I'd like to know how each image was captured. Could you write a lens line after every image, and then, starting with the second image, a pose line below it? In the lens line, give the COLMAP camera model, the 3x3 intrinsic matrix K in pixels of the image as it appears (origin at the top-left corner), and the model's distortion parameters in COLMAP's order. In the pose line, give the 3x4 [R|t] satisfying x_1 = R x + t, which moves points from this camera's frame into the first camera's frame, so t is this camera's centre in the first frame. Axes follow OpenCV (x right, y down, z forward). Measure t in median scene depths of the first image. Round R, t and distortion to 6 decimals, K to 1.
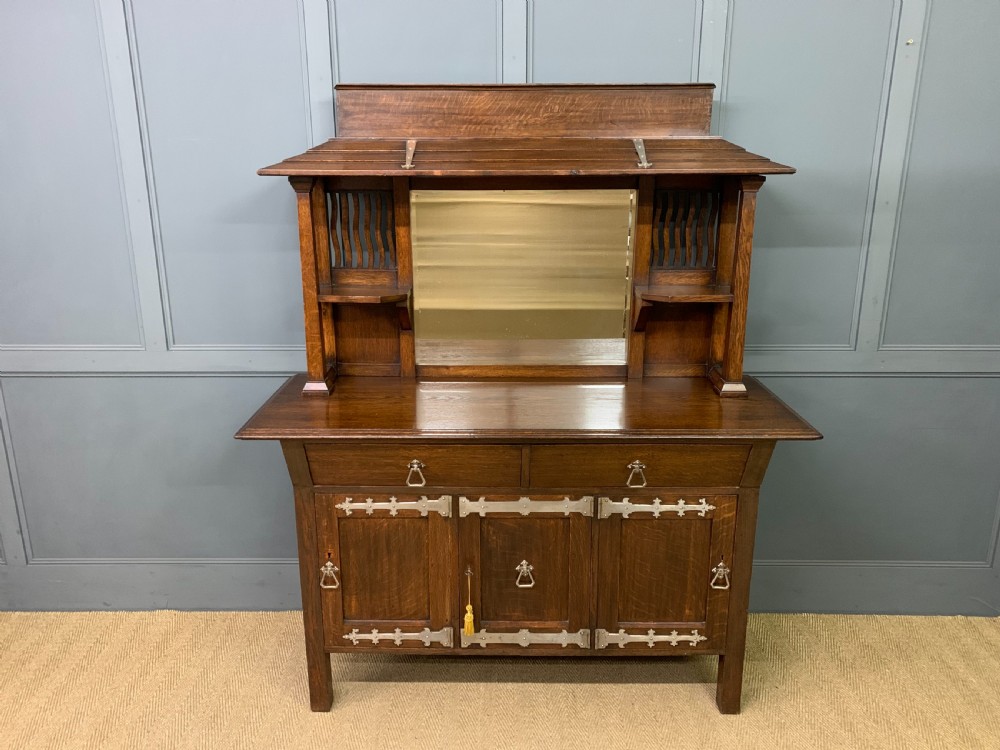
lens RADIAL K [[767.7, 0, 492.2], [0, 767.7, 367.3], [0, 0, 1]] dist [0.053735, -0.061968]
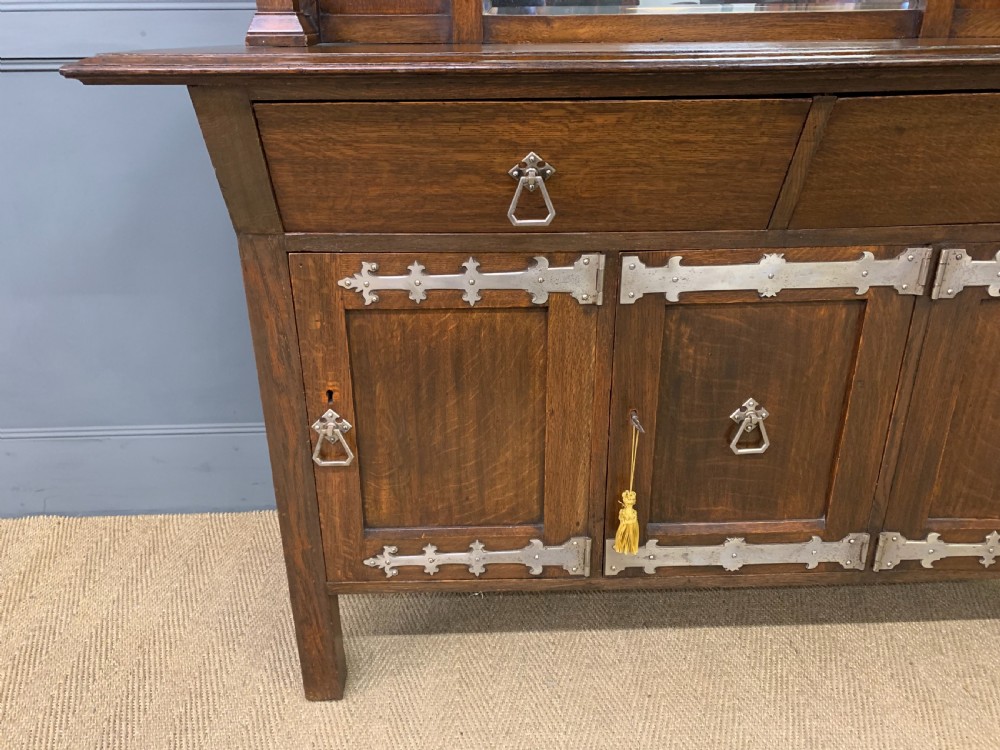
lens RADIAL K [[767.7, 0, 492.2], [0, 767.7, 368.9], [0, 0, 1]] dist [0.053735, -0.061968]
pose [[0.999115, -0.023309, 0.035010, -0.128057], [0.018188, 0.989978, 0.140047, 0.162637], [-0.037923, -0.139287, 0.989526, 0.538225]]
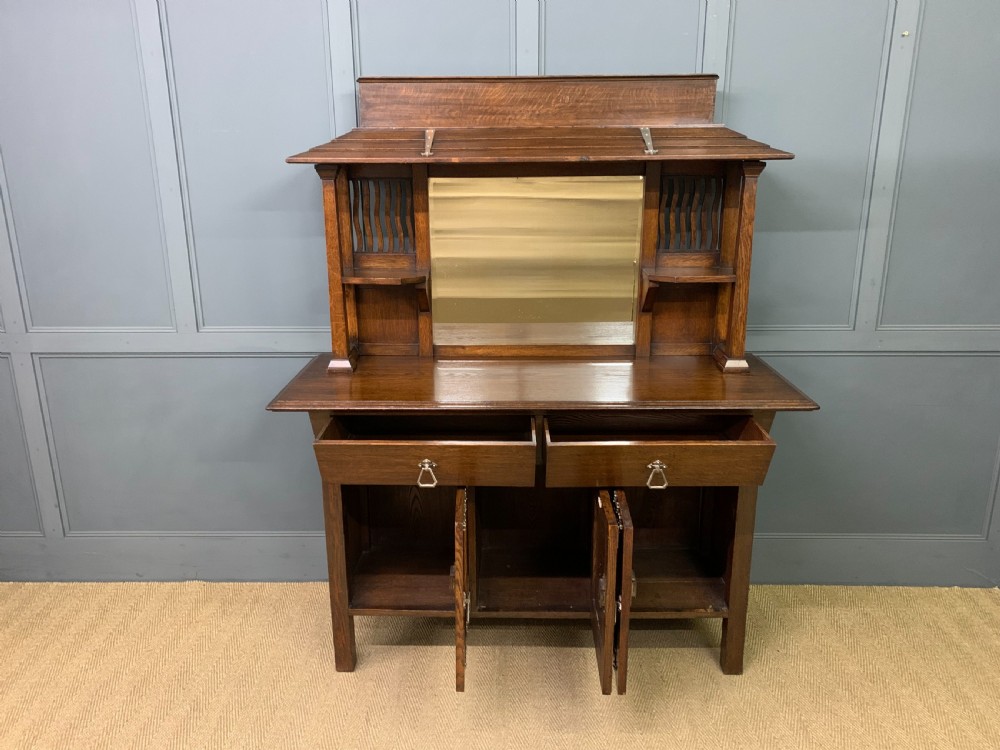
lens RADIAL K [[767.7, 0, 493.7], [0, 767.7, 368.6], [0, 0, 1]] dist [0.053735, -0.061968]
pose [[0.999947, -0.001961, -0.010142, -0.007173], [0.002009, 0.999987, 0.004771, 0.027154], [0.010133, -0.004791, 0.999937, -0.055709]]
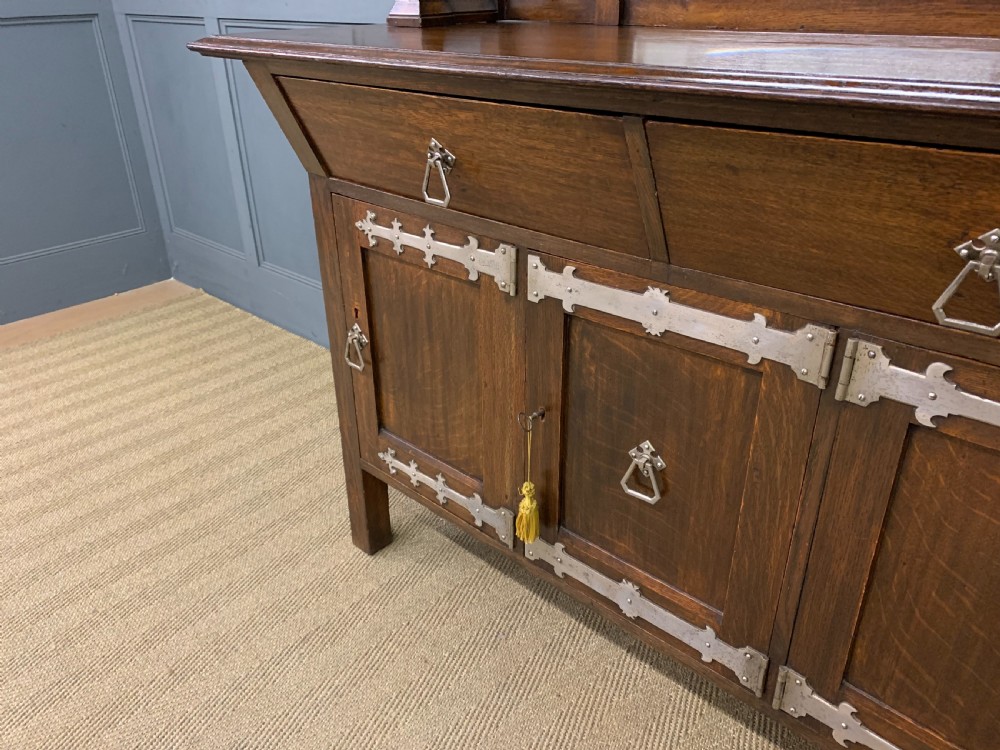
lens RADIAL K [[767.7, 0, 487.1], [0, 767.7, 381.4], [0, 0, 1]] dist [0.053735, -0.061968]
pose [[0.735219, 0.303626, -0.606024, 0.220515], [-0.168610, 0.947883, 0.270348, 0.118071], [0.656525, -0.096583, 0.748096, 0.617649]]
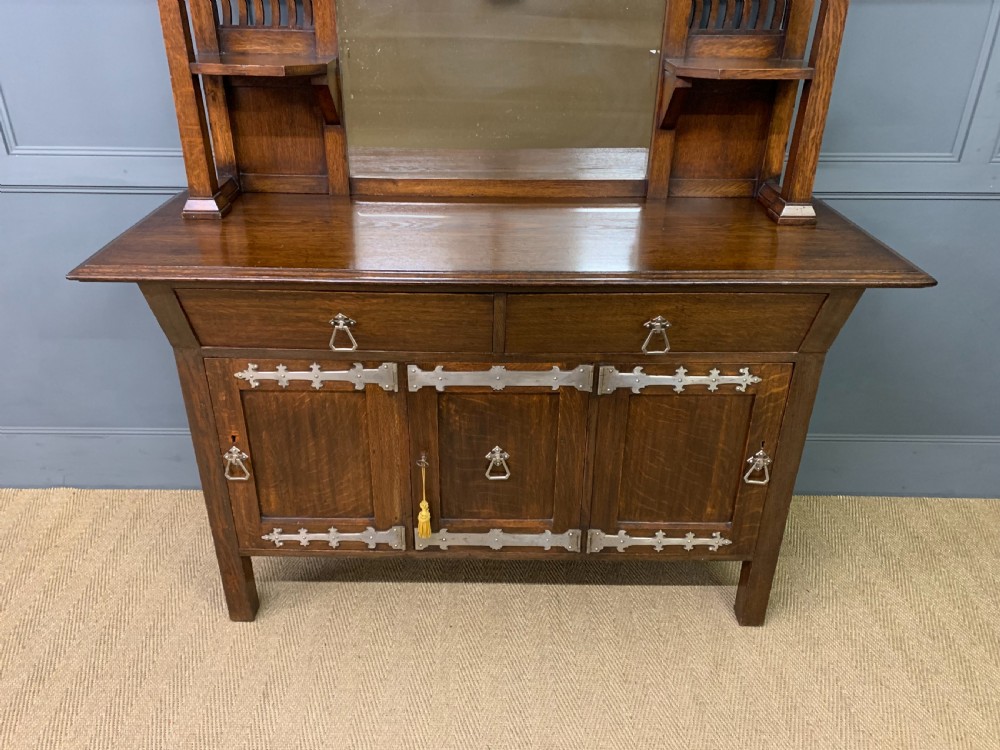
lens RADIAL K [[767.7, 0, 486.6], [0, 767.7, 378.1], [0, 0, 1]] dist [0.053735, -0.061968]
pose [[0.999955, 0.005808, 0.007559, 0.025204], [-0.007330, 0.975431, 0.220182, 0.021626], [-0.006094, -0.220227, 0.975430, 0.283226]]
